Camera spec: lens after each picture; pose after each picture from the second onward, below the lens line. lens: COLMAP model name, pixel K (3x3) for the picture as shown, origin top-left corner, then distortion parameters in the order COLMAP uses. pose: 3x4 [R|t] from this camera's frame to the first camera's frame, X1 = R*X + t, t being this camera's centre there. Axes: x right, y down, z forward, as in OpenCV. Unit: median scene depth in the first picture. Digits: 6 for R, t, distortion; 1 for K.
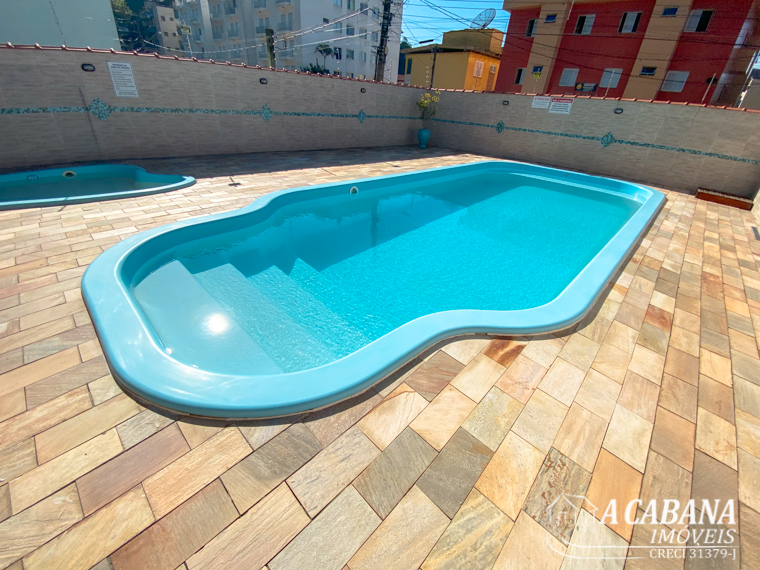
lens RADIAL K [[306.1, 0, 380.0], [0, 306.1, 285.0], [0, 0, 1]] dist [0.001426, 0.000219]
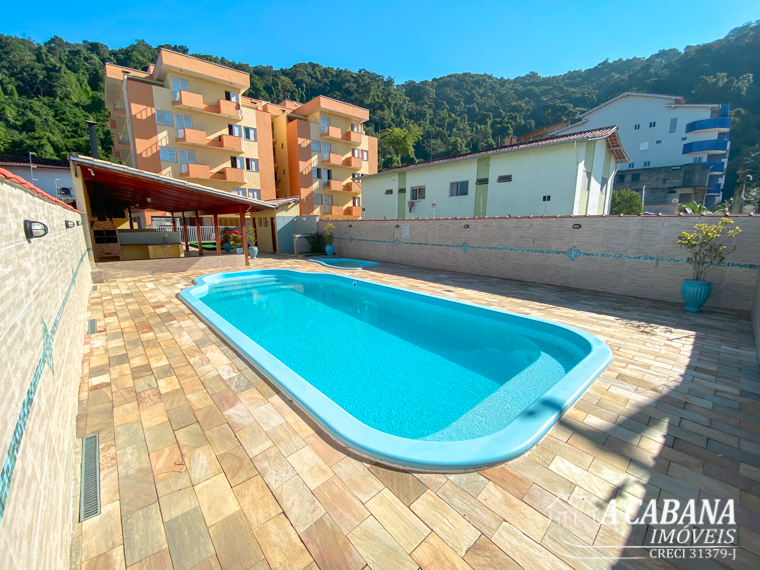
lens RADIAL K [[306.1, 0, 380.0], [0, 306.1, 285.0], [0, 0, 1]] dist [0.001426, 0.000219]
pose [[-0.070807, 0.118125, -0.990471, 1.414410], [-0.524137, 0.840428, 0.137700, -0.570153], [0.848686, 0.528892, 0.002405, 1.071506]]
